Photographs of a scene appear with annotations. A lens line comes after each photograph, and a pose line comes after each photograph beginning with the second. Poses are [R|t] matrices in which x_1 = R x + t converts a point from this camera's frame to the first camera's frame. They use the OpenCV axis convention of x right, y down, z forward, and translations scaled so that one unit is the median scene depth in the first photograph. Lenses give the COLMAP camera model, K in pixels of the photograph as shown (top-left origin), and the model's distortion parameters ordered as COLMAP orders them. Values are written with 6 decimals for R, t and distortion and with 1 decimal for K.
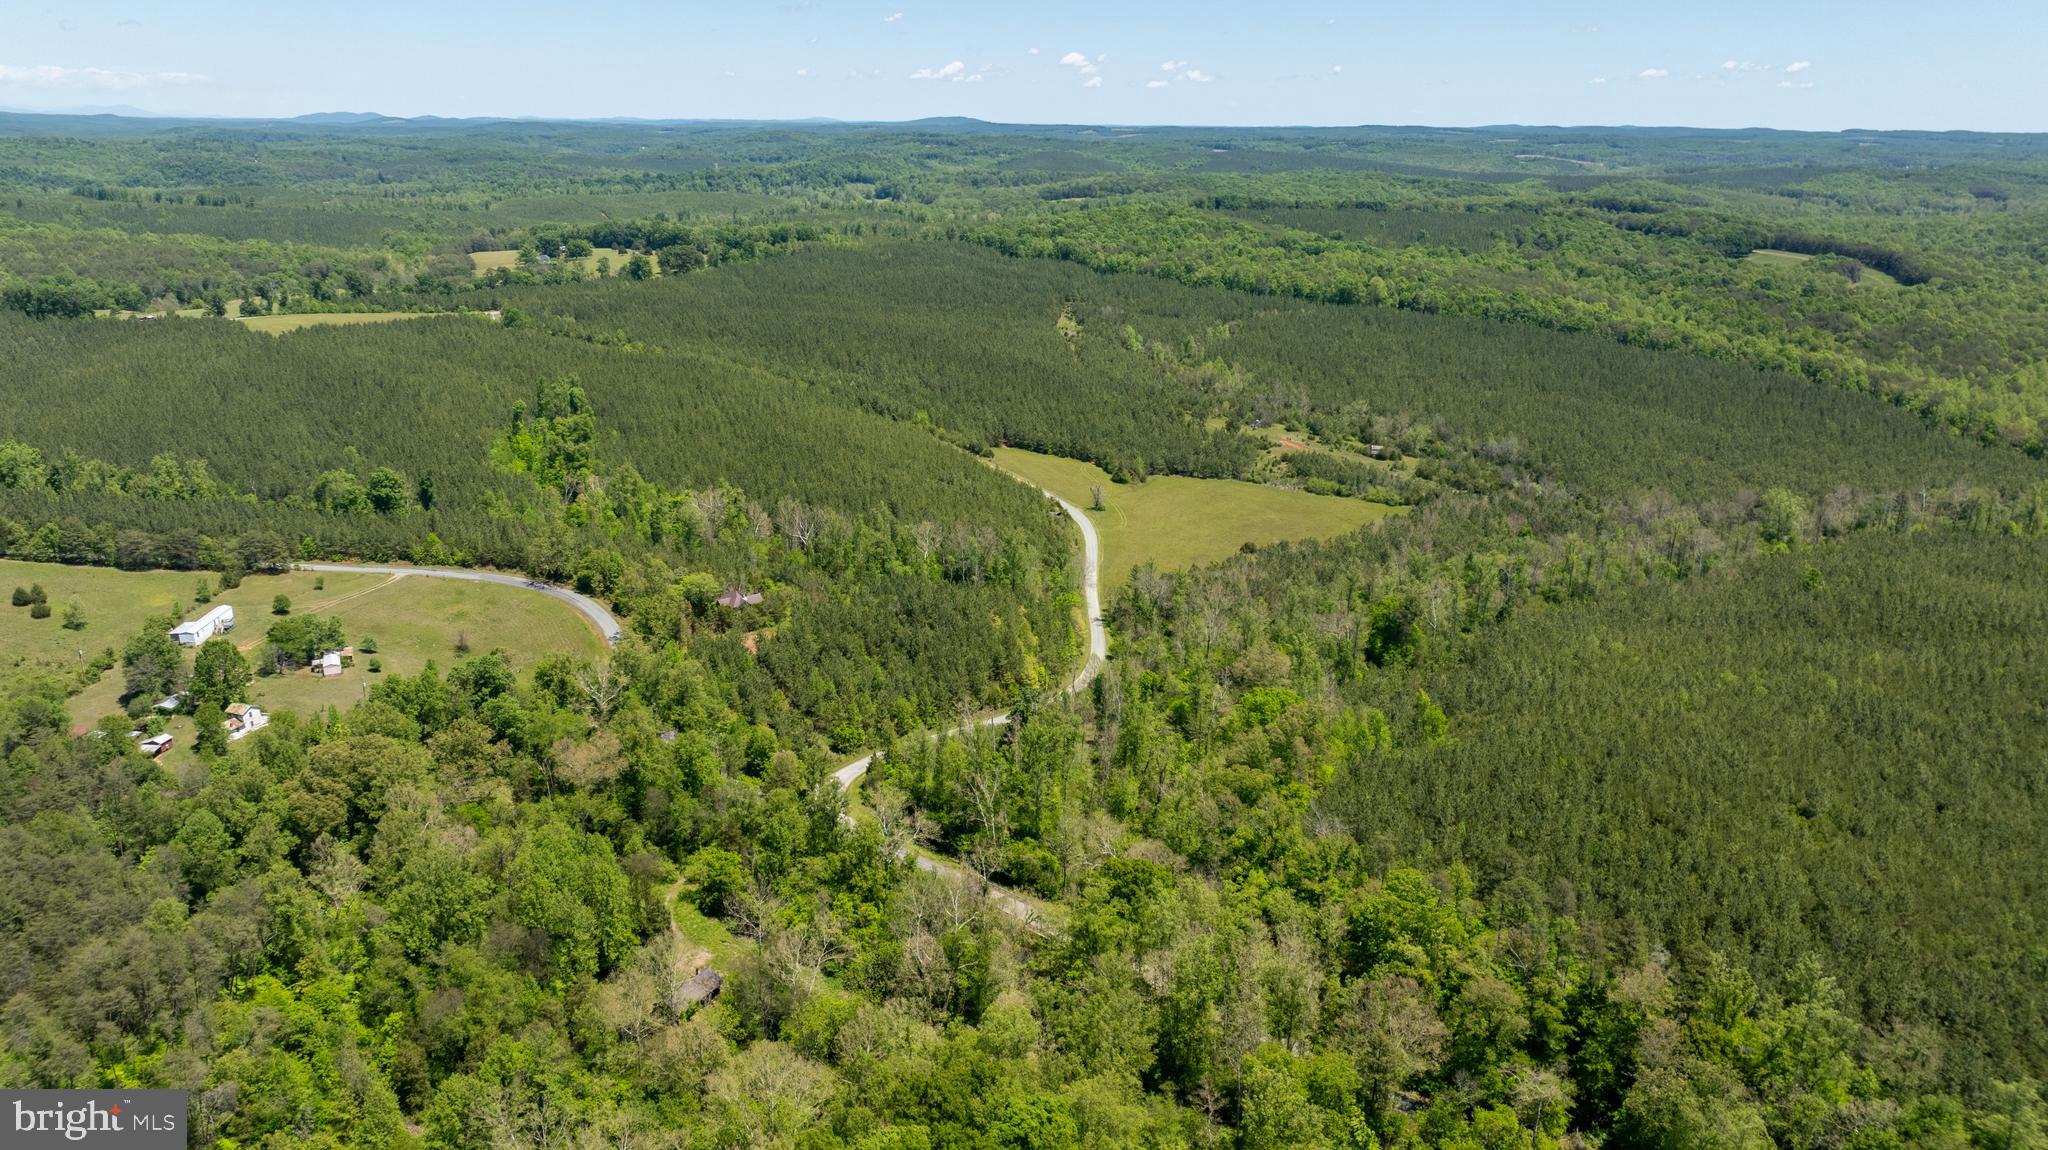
lens RADIAL K [[1438.4, 0, 1032.1], [0, 1438.4, 580.6], [0, 0, 1]] dist [-0.037326, 0.035482]
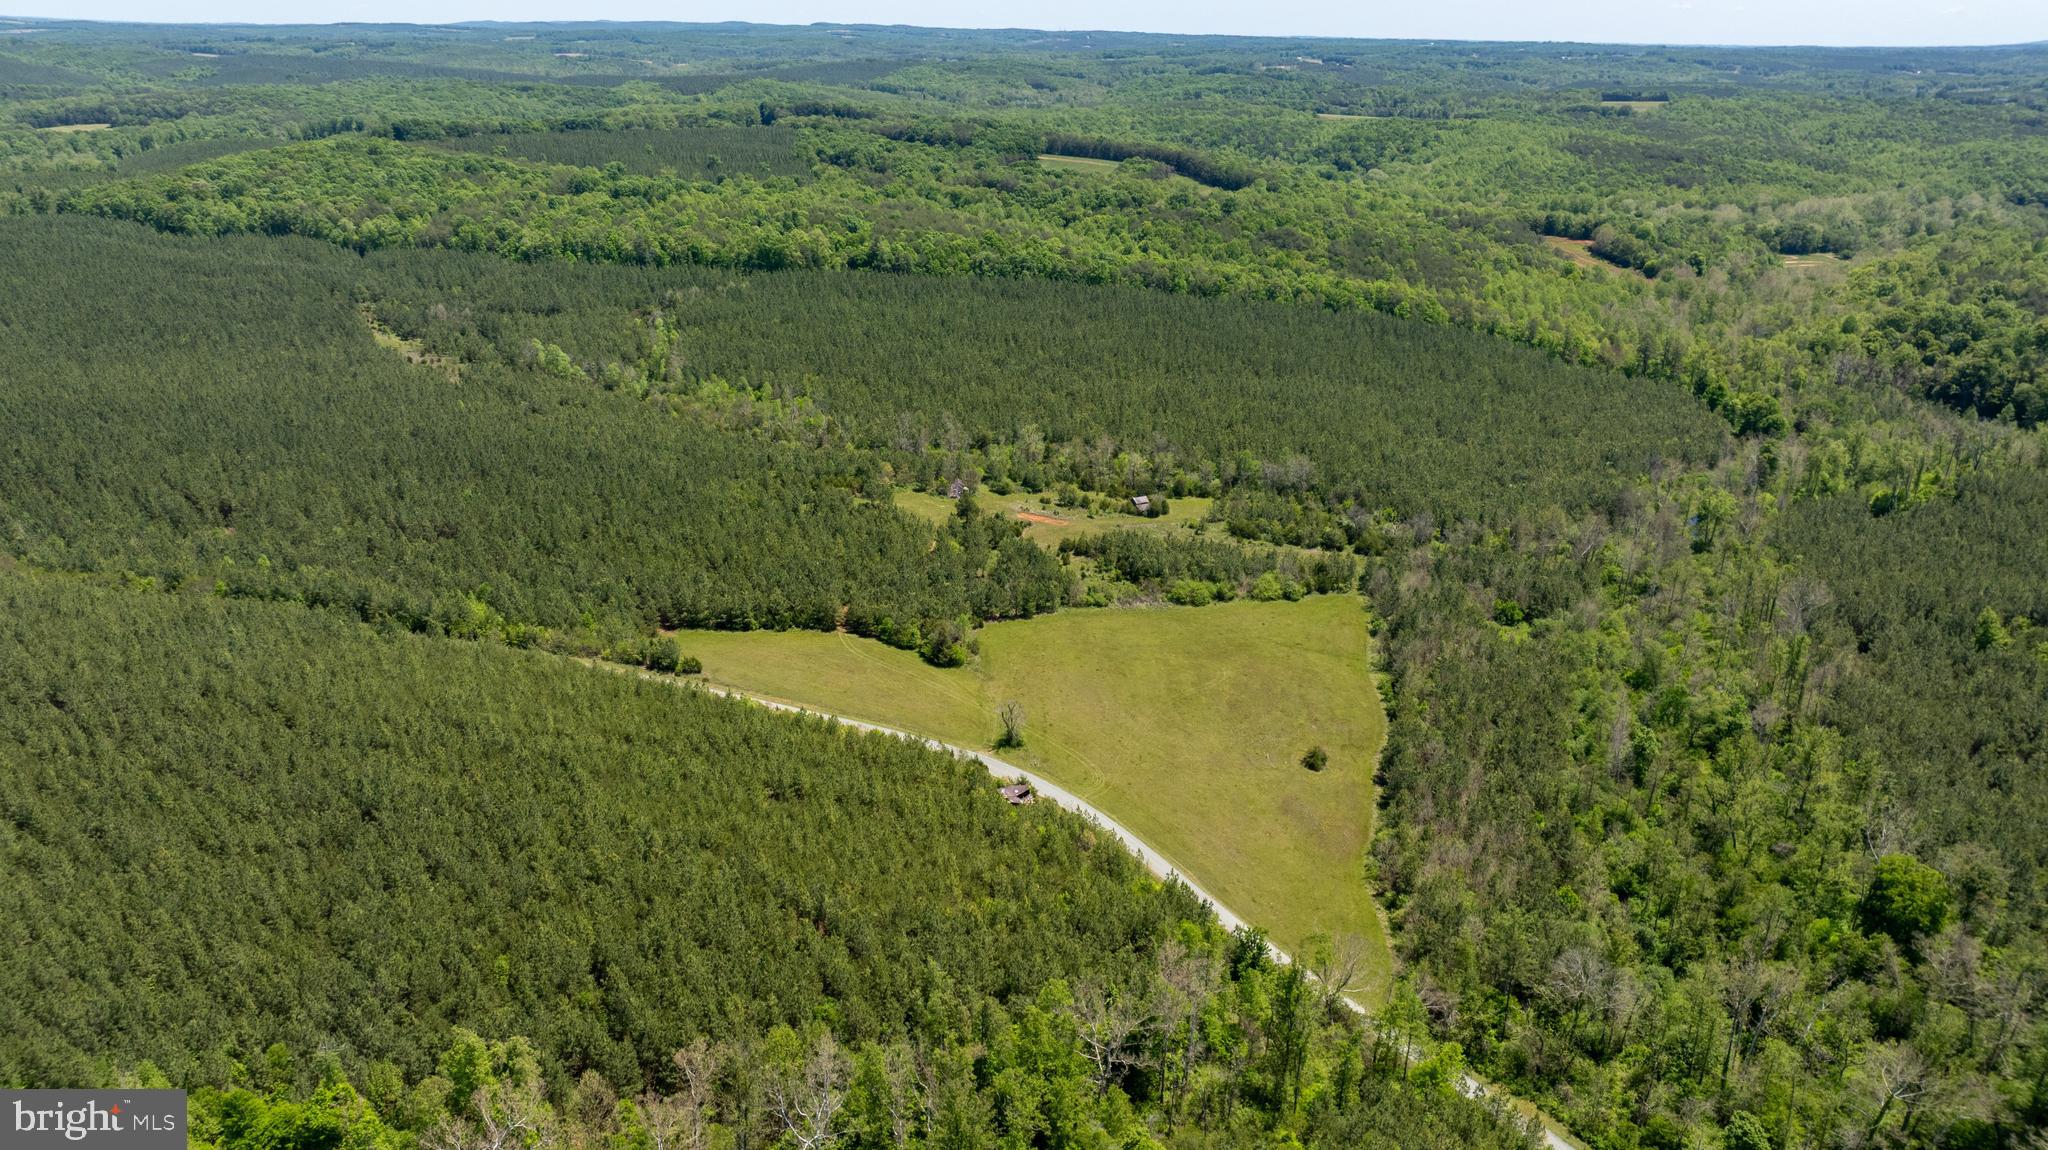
lens RADIAL K [[1438.4, 0, 1030.5], [0, 1438.4, 573.0], [0, 0, 1]] dist [-0.037326, 0.035482]
pose [[0.788913, -0.218886, 0.574200, -0.147579], [0.183619, 0.975688, 0.119653, -0.104664], [-0.586430, 0.011038, 0.809925, 0.318752]]
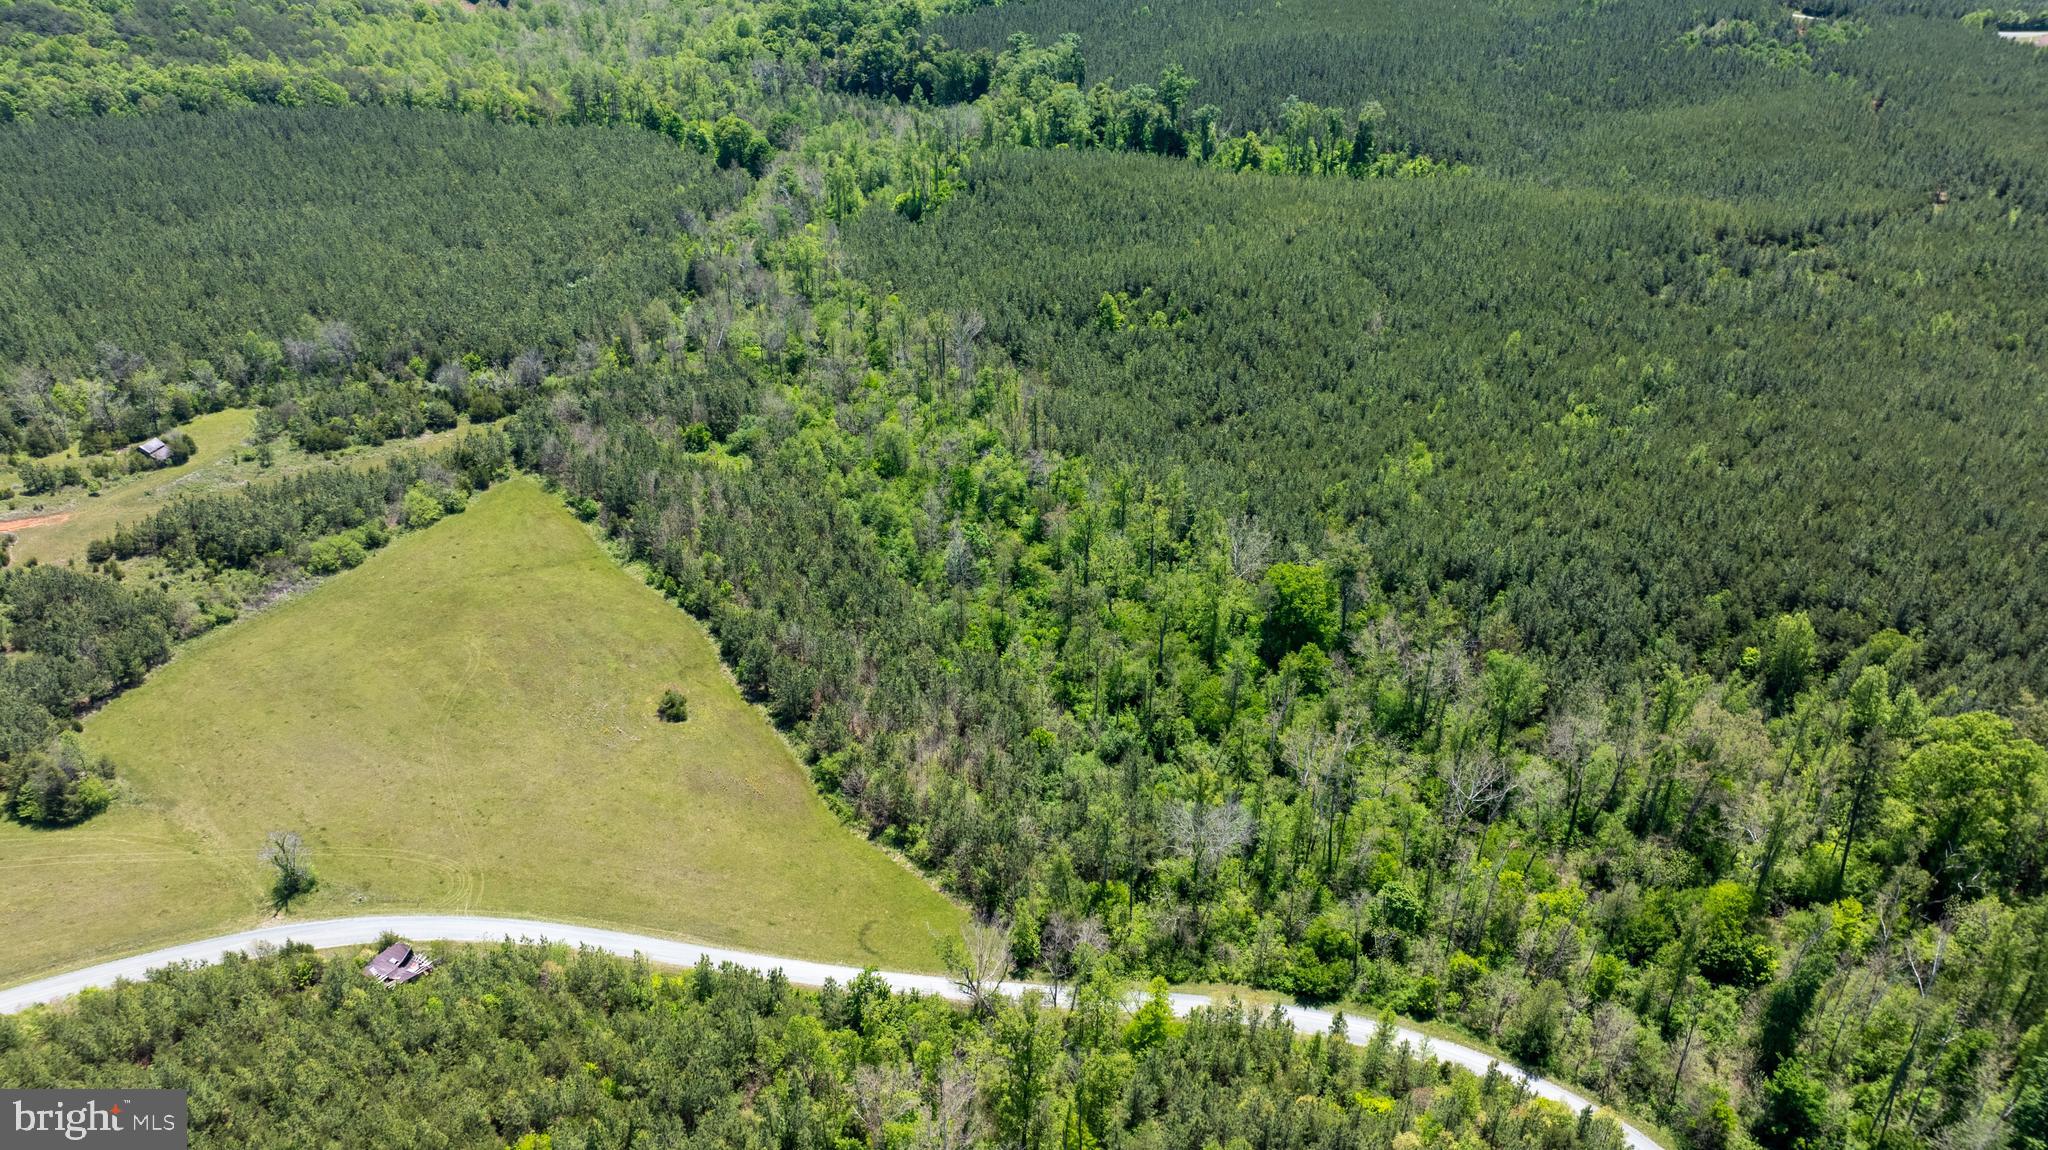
lens RADIAL K [[1438.4, 0, 1017.5], [0, 1438.4, 571.6], [0, 0, 1]] dist [-0.037326, 0.035482]
pose [[0.084284, -0.518940, 0.850645, -0.122854], [0.302425, 0.826737, 0.474390, -0.138136], [-0.949439, 0.217273, 0.226622, 0.421558]]
